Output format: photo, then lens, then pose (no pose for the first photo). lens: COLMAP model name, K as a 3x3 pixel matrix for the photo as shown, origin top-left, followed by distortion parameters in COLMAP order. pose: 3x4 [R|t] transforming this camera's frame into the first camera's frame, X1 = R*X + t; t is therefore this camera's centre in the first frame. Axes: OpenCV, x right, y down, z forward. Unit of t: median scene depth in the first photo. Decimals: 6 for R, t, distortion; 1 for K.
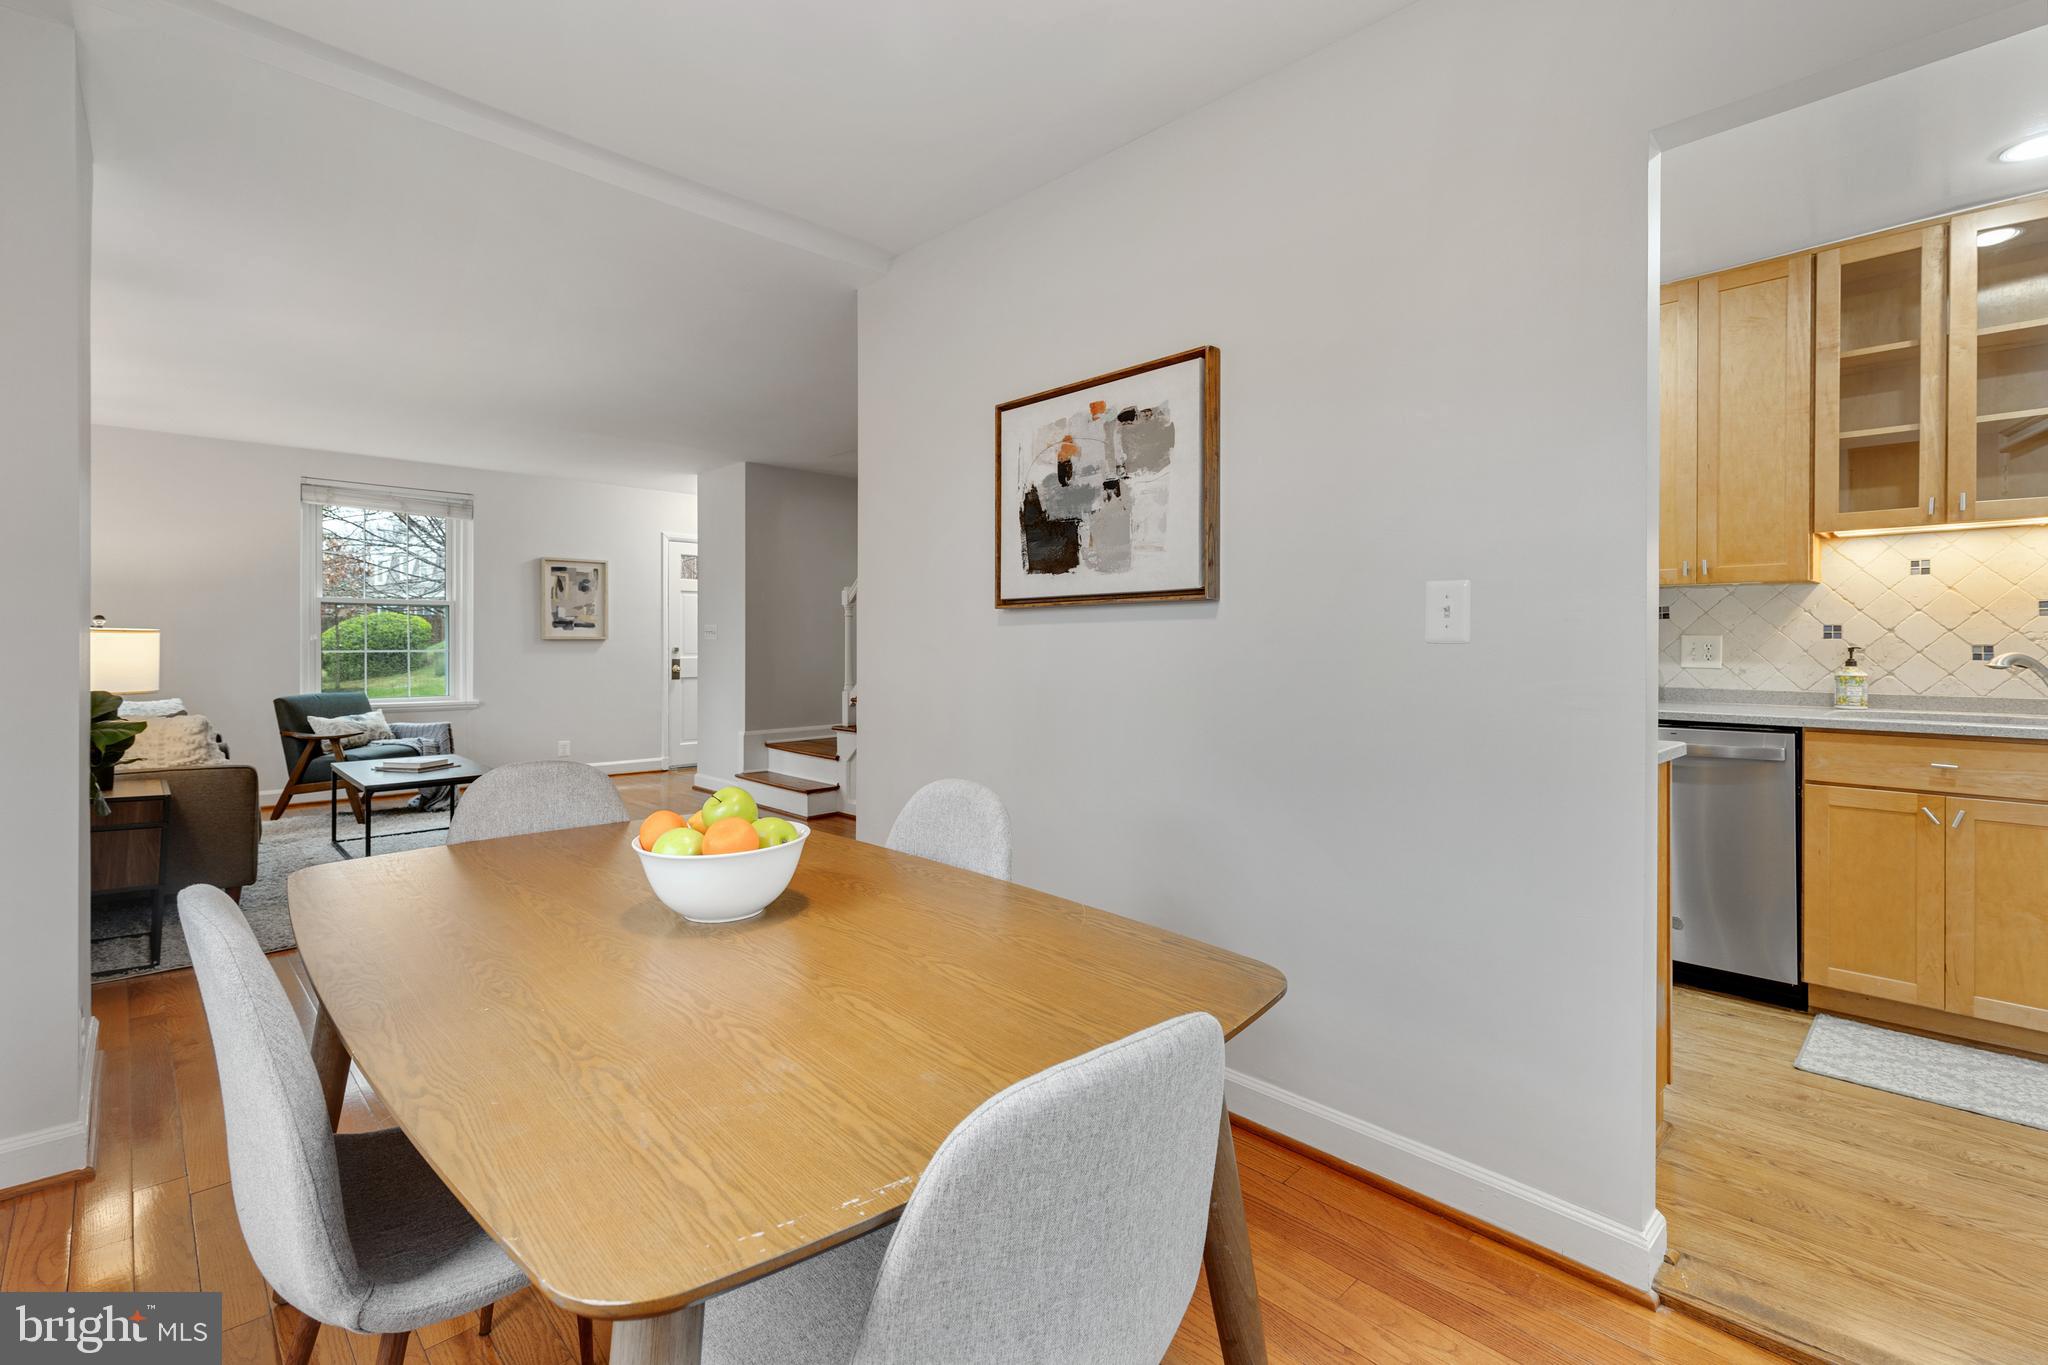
lens RADIAL K [[921.1, 0, 1011.5], [0, 921.1, 646.3], [0, 0, 1]] dist [0.004991, -0.002802]
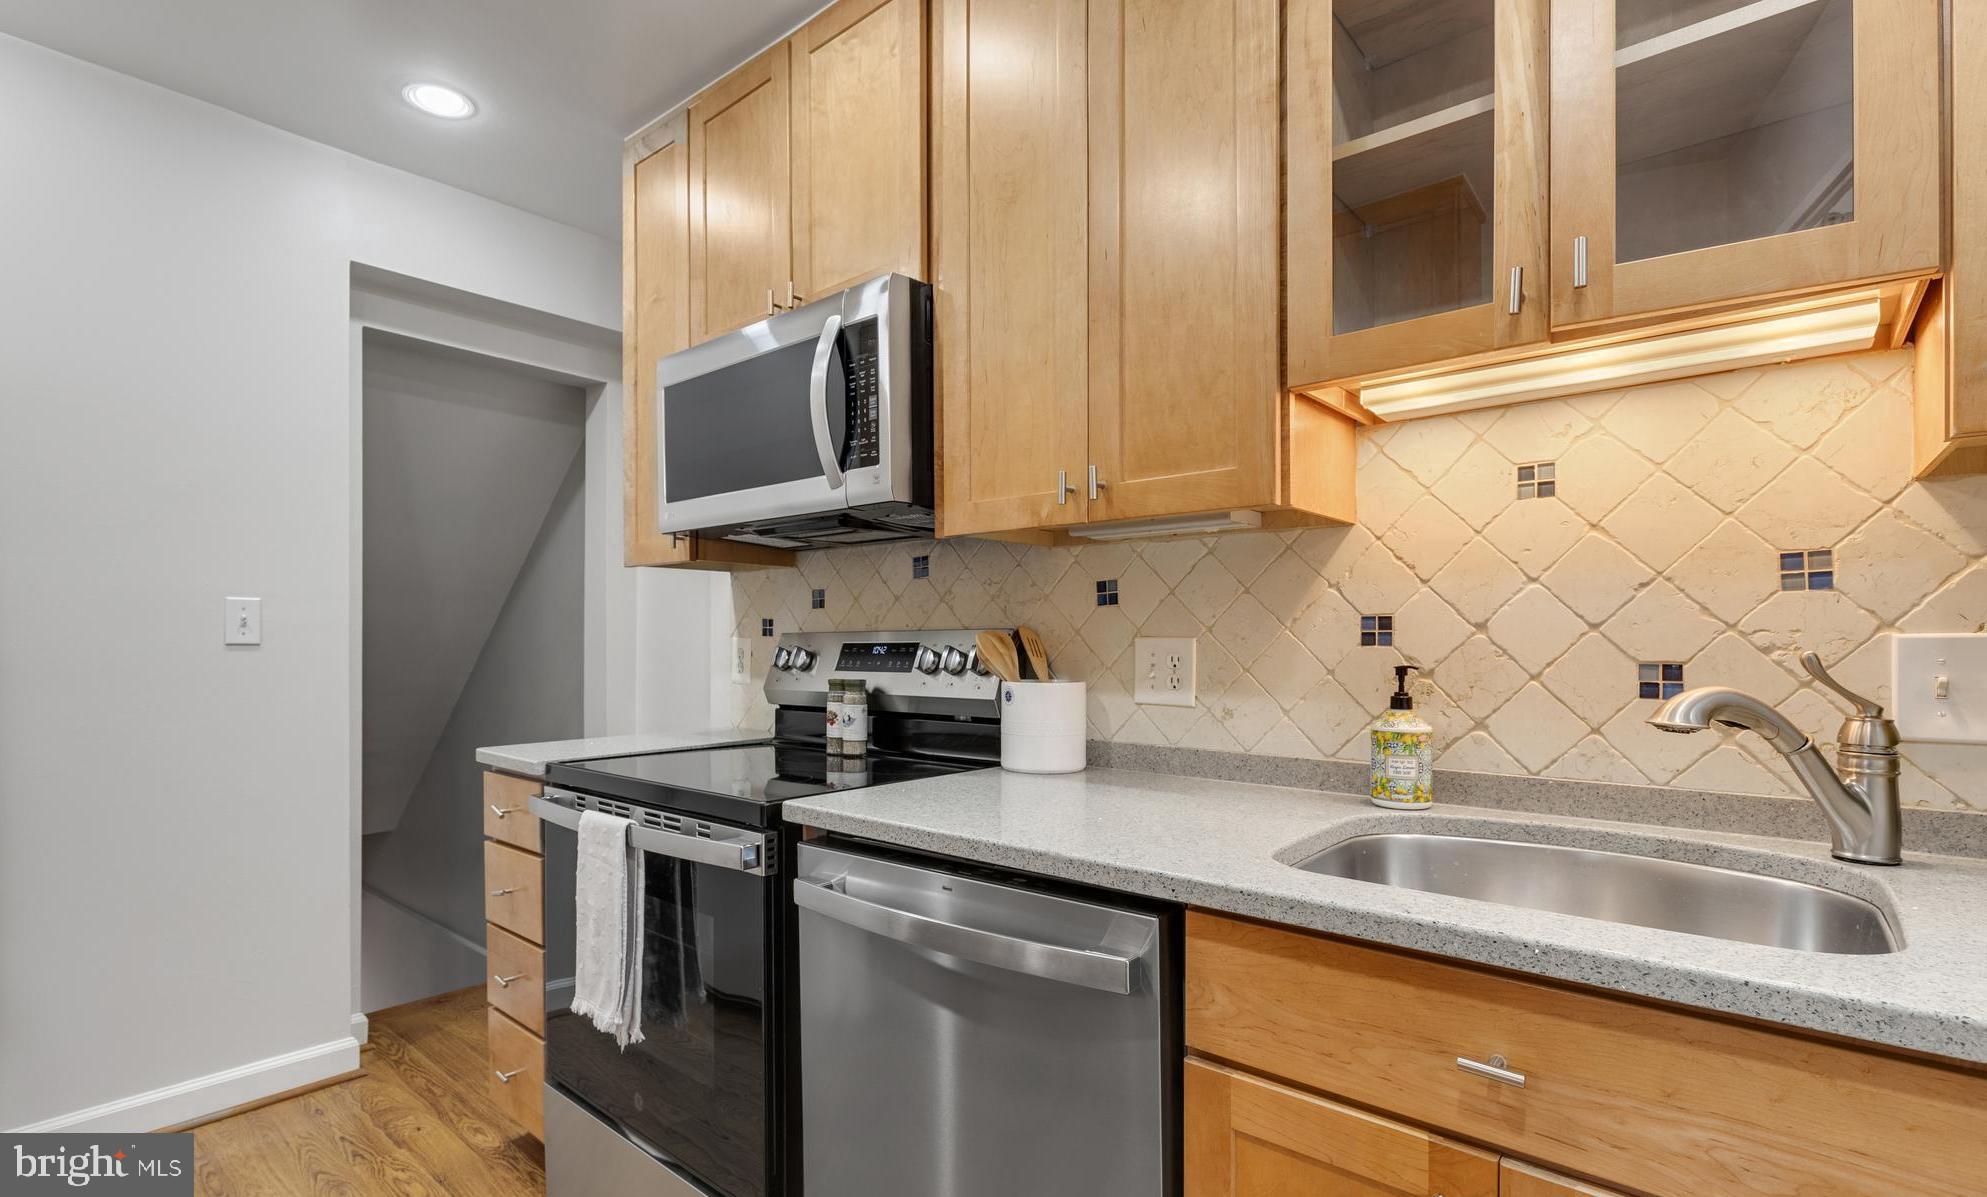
lens RADIAL K [[929.7, 0, 971.0], [0, 929.7, 643.7], [0, 0, 1]] dist [0.003542, -0.000851]
pose [[0.994446, -0.004775, 0.105137, 0.681028], [0.004614, 0.999988, 0.001774, -0.011538], [-0.105144, -0.001279, 0.994456, 0.599384]]
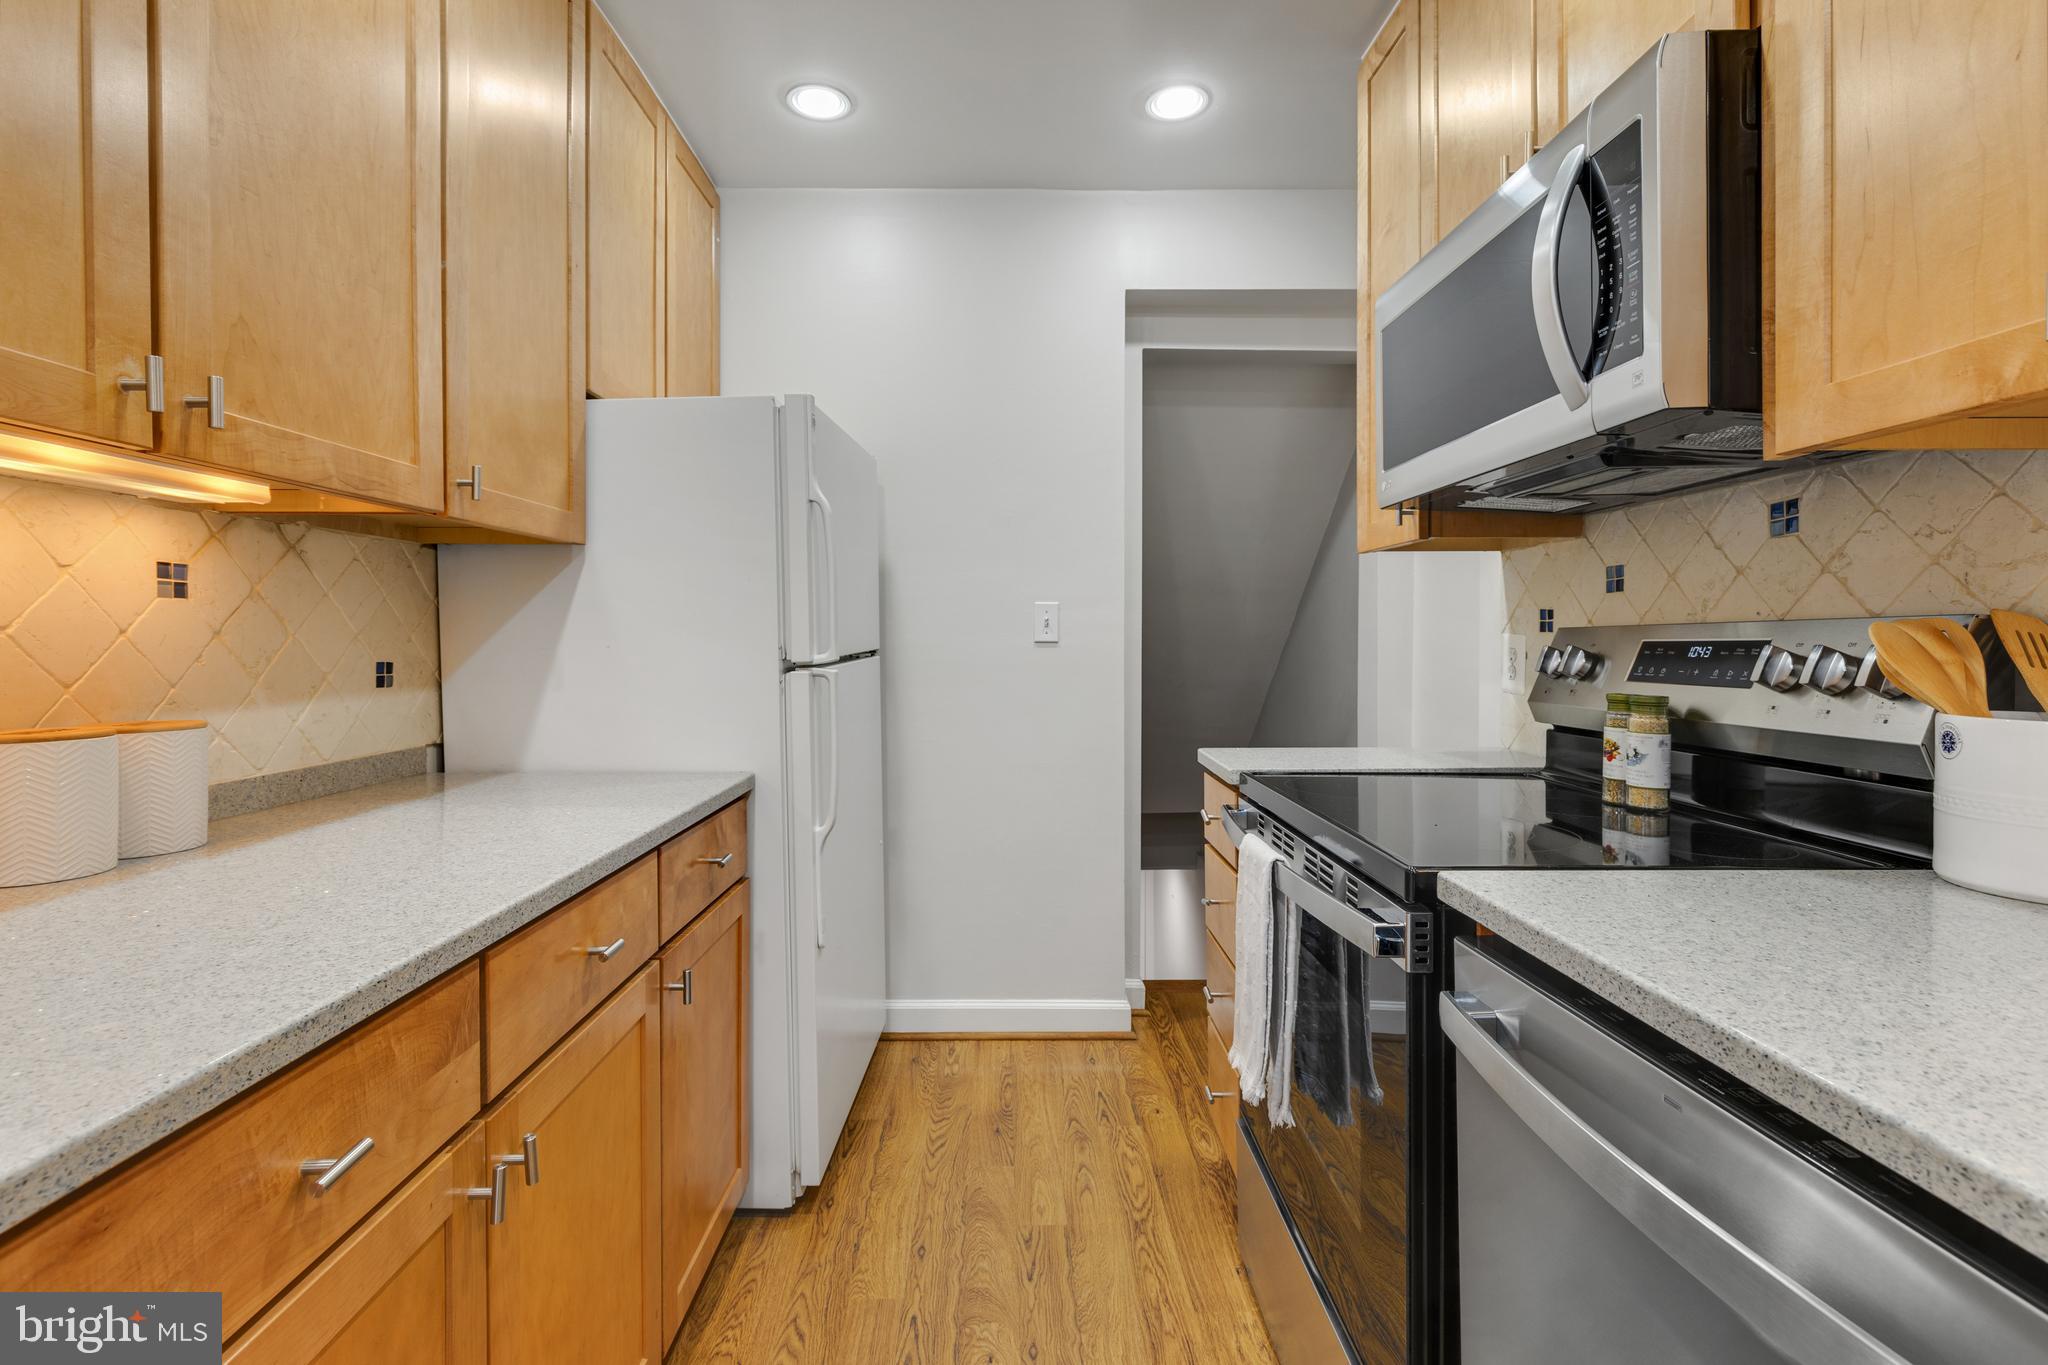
lens RADIAL K [[921.1, 0, 1017.3], [0, 921.1, 650.3], [0, 0, 1]] dist [0.004991, -0.002802]
pose [[0.736464, 0.001661, -0.676474, 0.744075], [0.004202, 0.999966, 0.007030, -0.011191], [0.676463, -0.008020, 0.736433, 0.740359]]
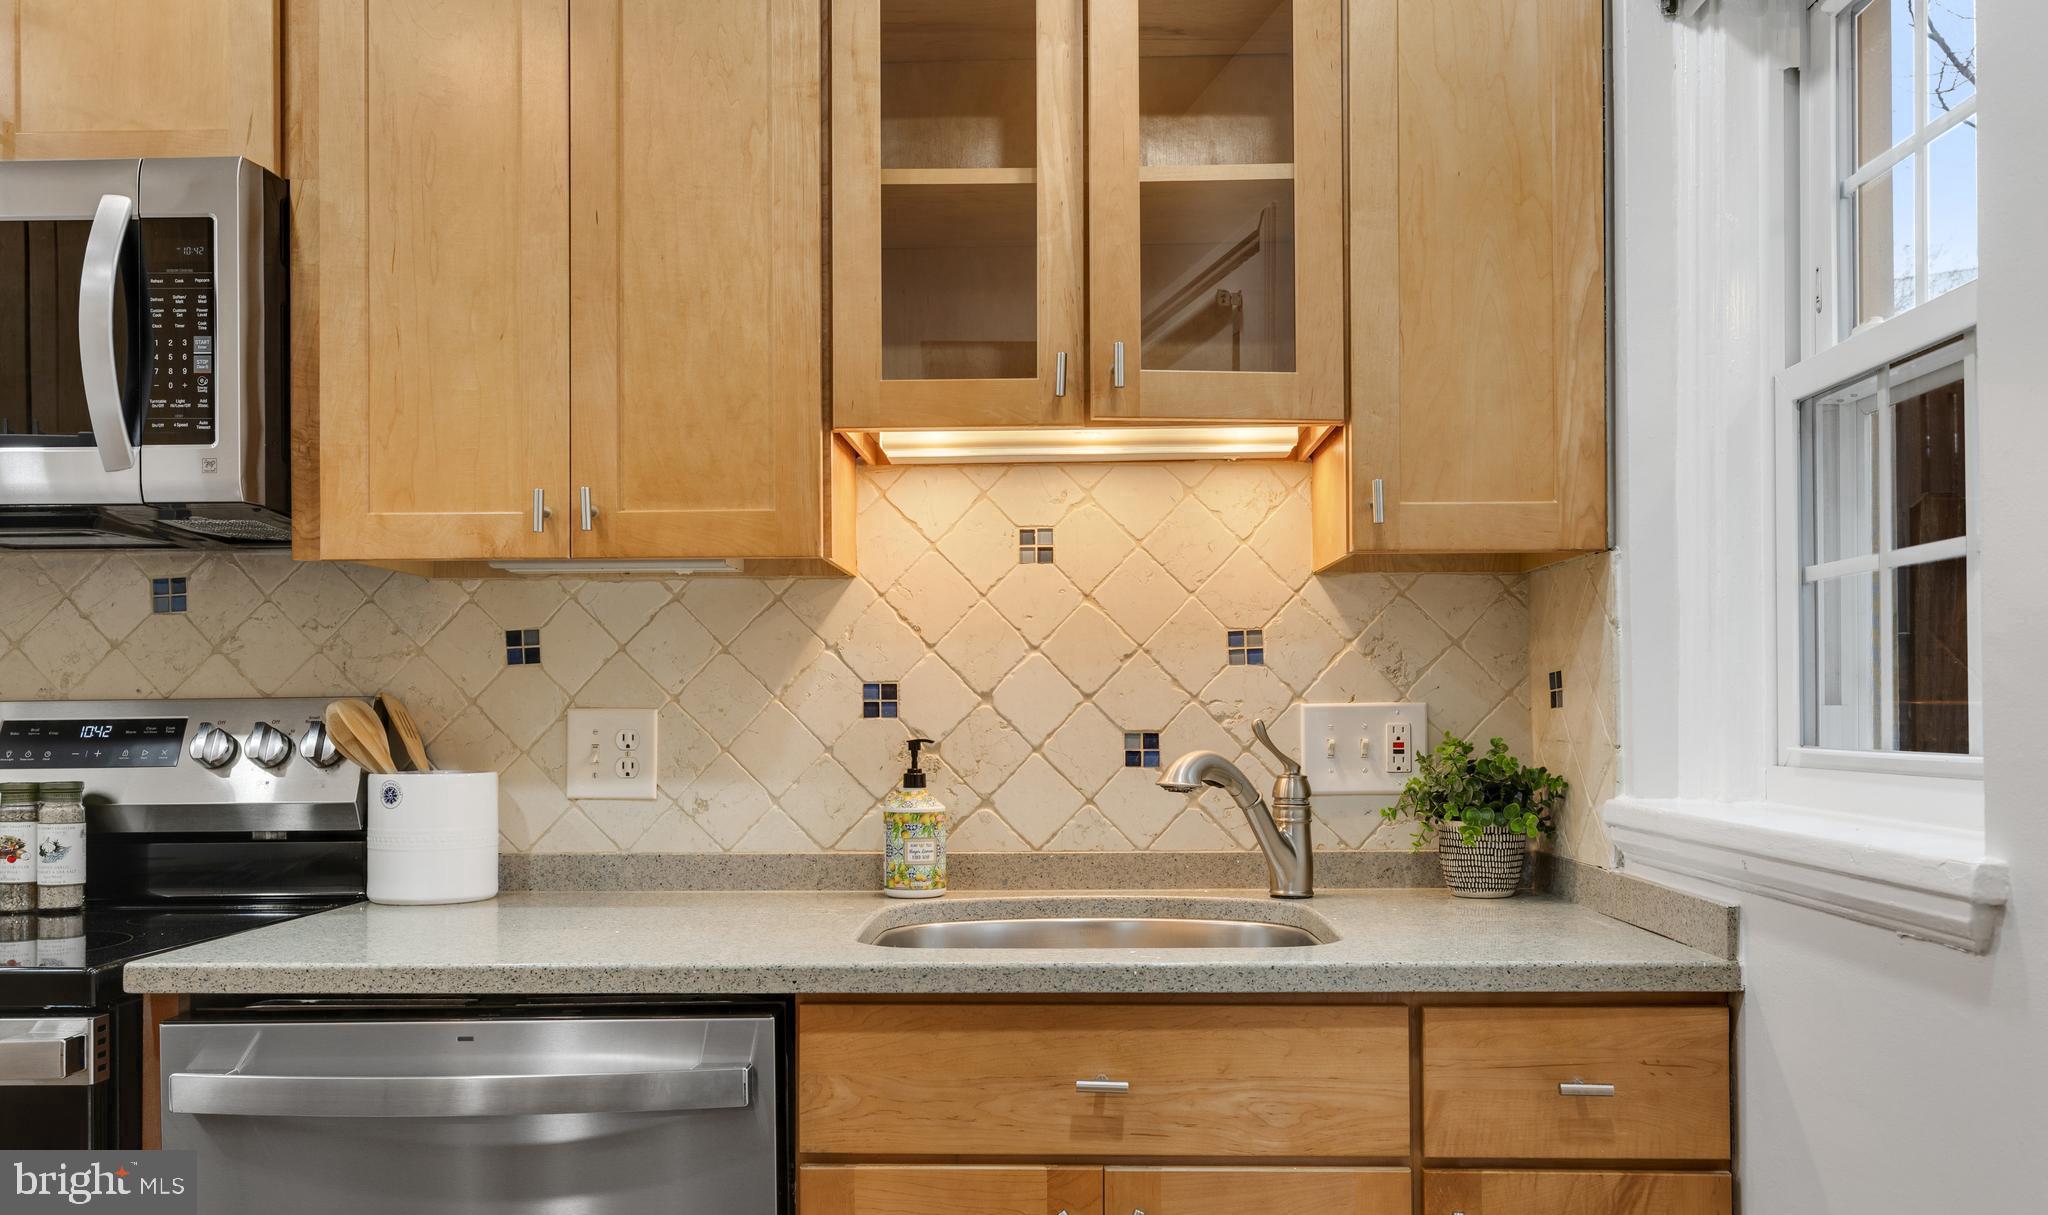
lens RADIAL K [[1610.8, 0, 1032.2], [0, 1610.8, 691.0], [0, 0, 1]] dist [0.026582, -0.004667]
pose [[0.702895, 0.002496, 0.711290, 0.468653], [0.009619, 0.999869, -0.013014, -0.010493], [-0.711229, 0.015989, 0.702779, 0.494029]]
